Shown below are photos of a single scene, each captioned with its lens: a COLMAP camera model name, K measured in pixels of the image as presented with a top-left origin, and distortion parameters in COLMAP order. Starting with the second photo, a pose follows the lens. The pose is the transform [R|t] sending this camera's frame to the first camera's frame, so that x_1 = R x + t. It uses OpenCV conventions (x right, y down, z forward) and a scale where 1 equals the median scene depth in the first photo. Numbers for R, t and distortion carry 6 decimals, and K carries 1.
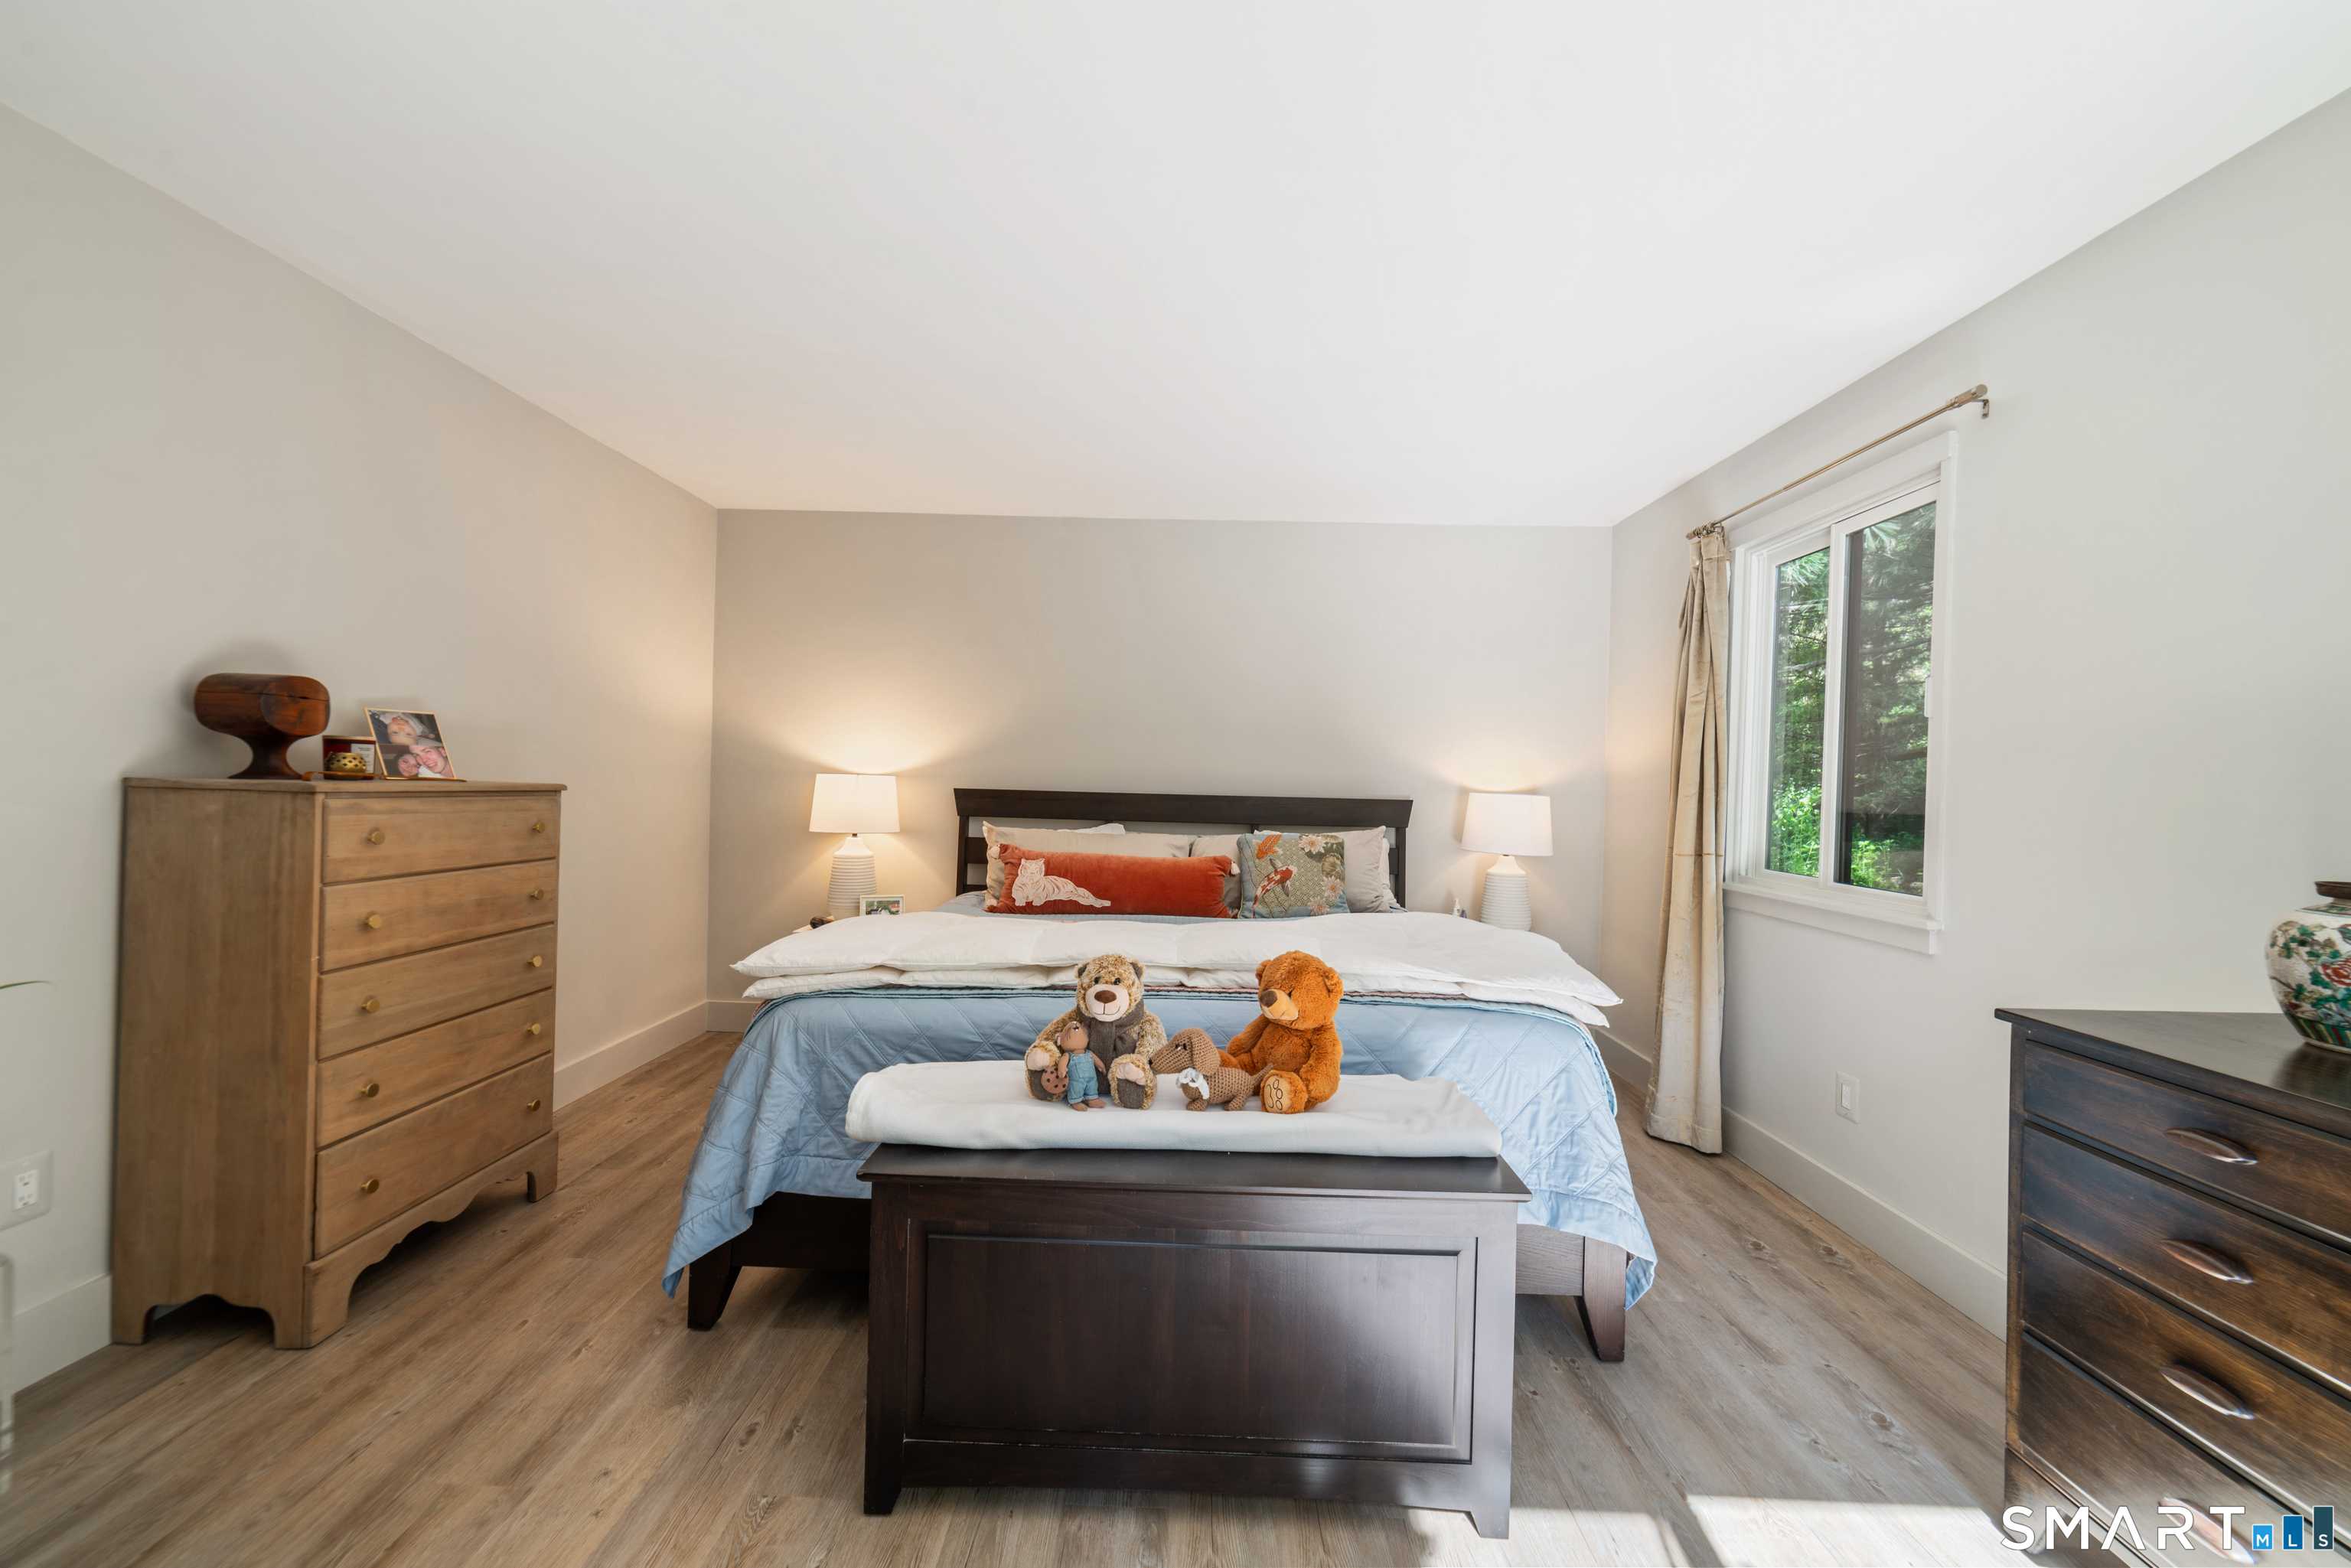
lens RADIAL K [[908.5, 0, 1174.5], [0, 908.5, 781.9], [0, 0, 1]] dist [-0.001274, 0.001174]
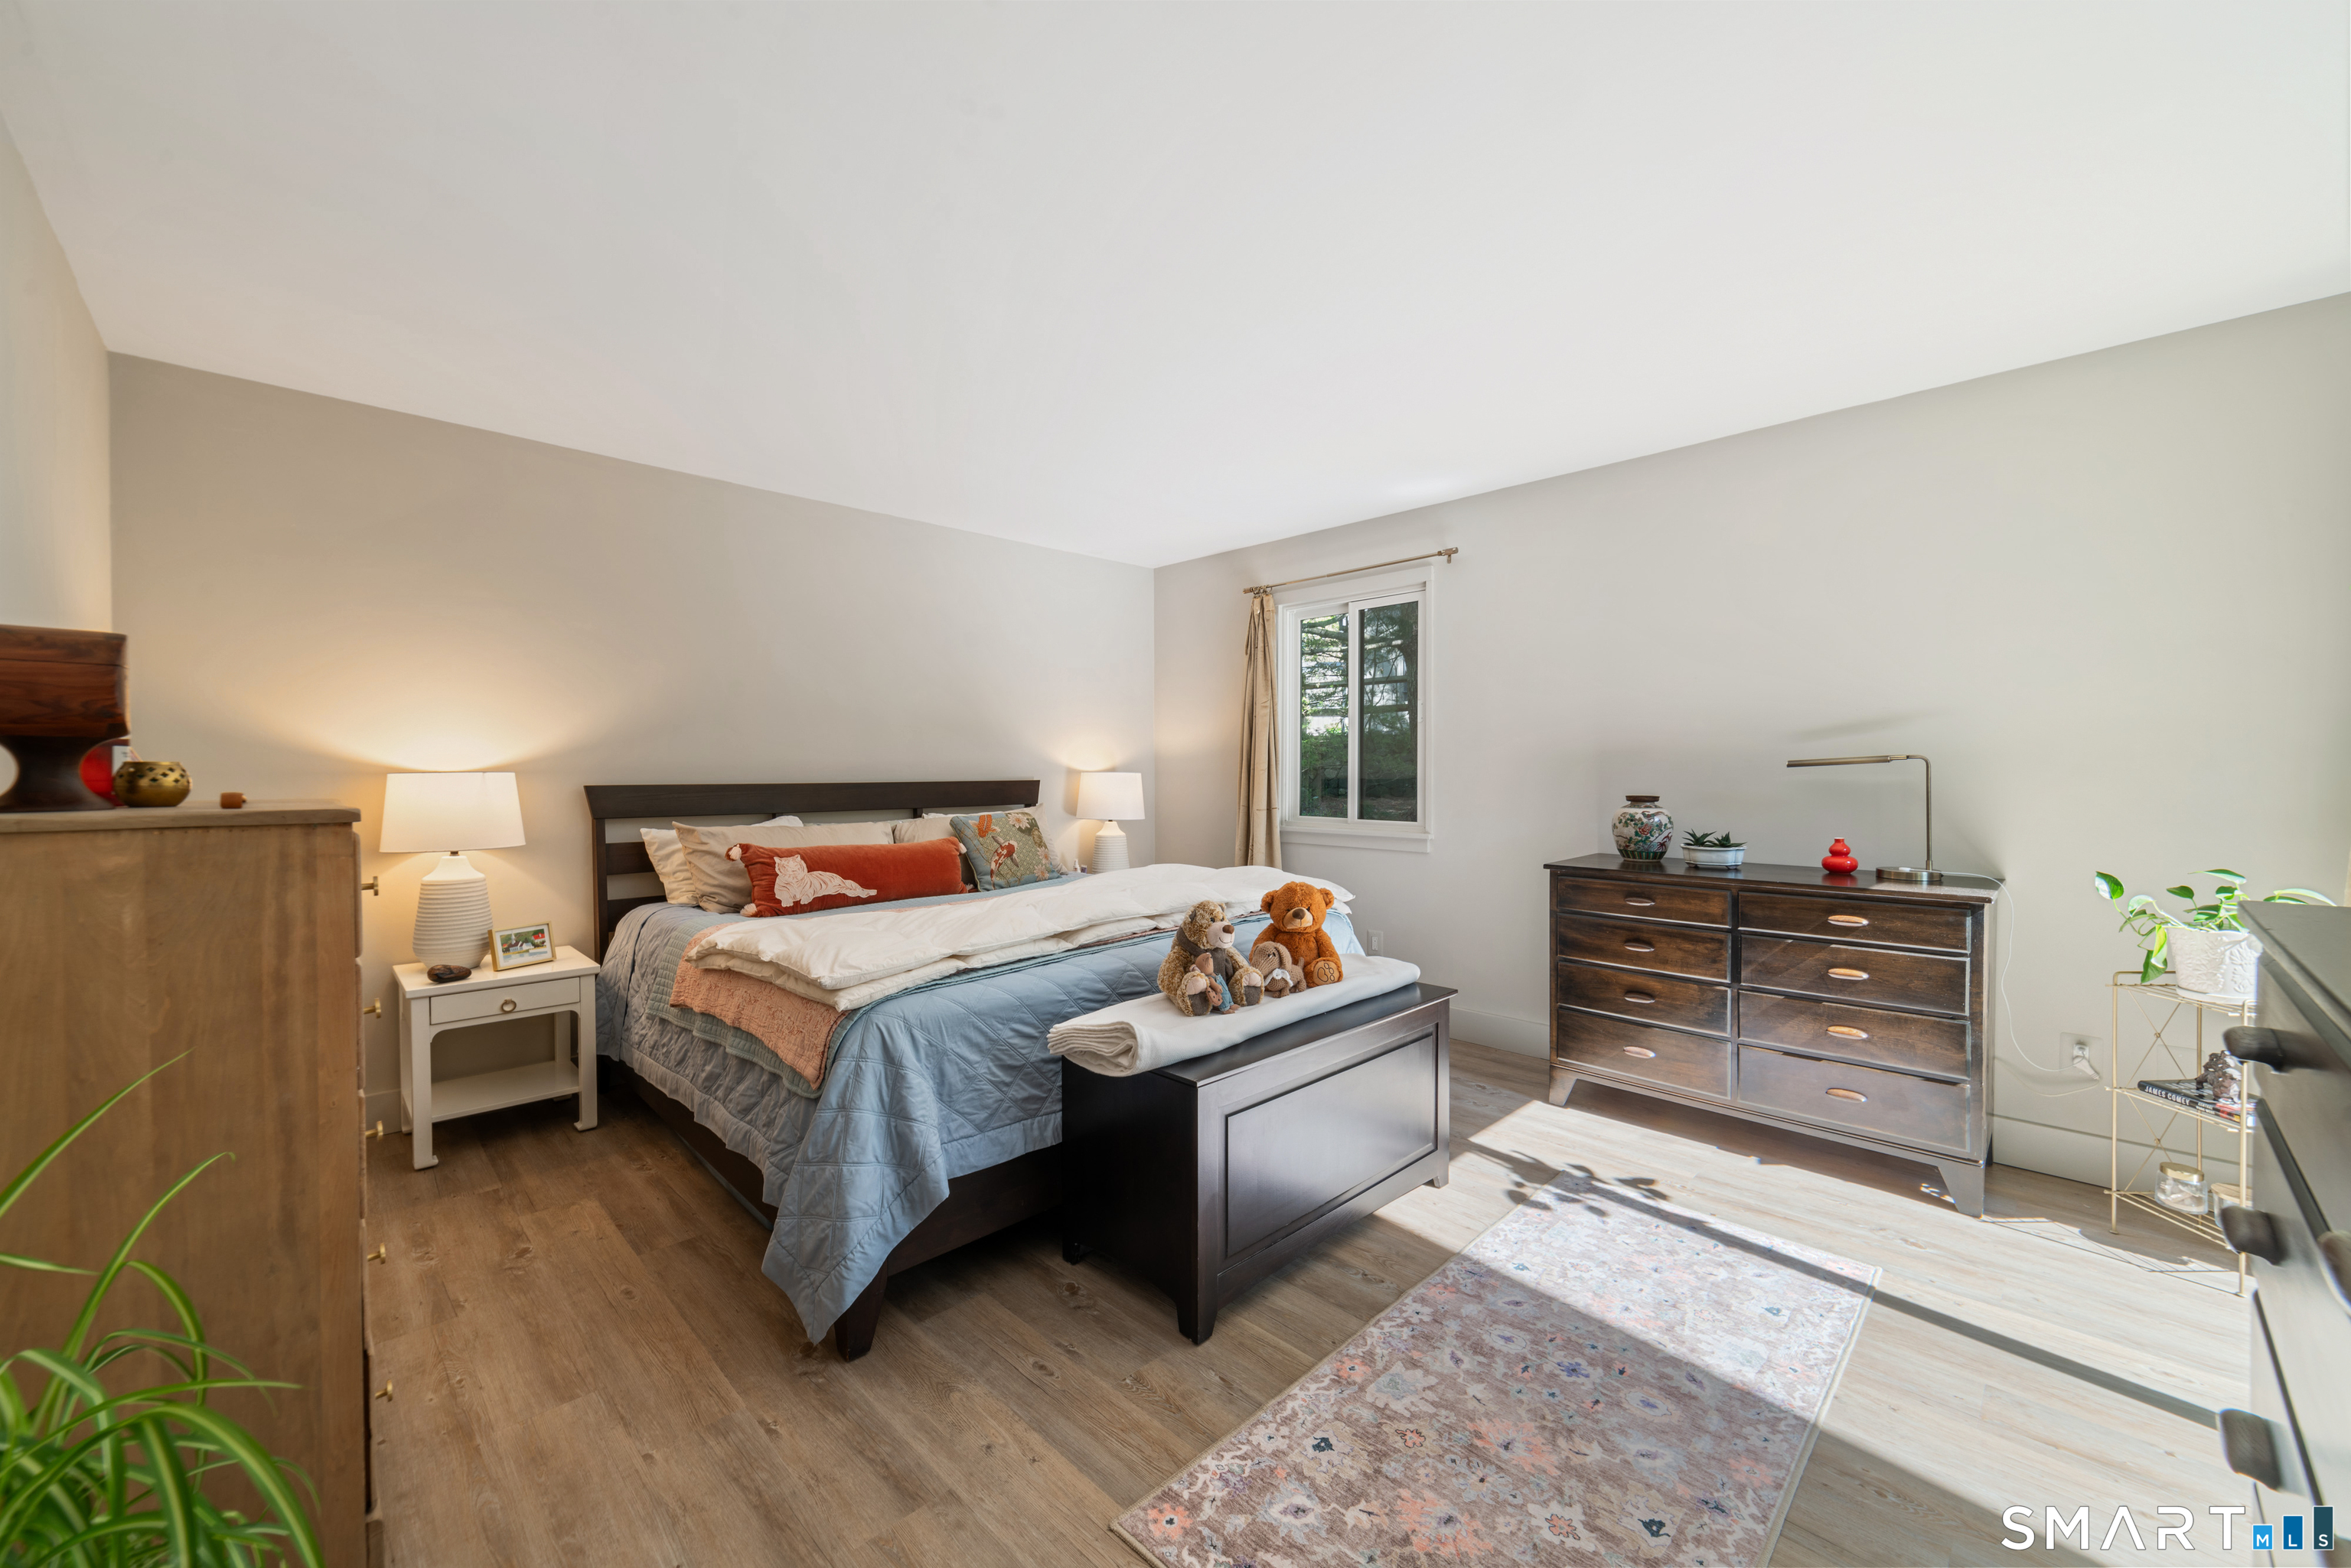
lens RADIAL K [[908.5, 0, 1168.0], [0, 908.5, 778.5], [0, 0, 1]] dist [-0.001274, 0.001174]
pose [[0.701508, -0.035520, 0.711776, -0.738670], [0.021076, 0.999354, 0.029099, -0.020545], [-0.712350, -0.005411, 0.701803, 0.076902]]
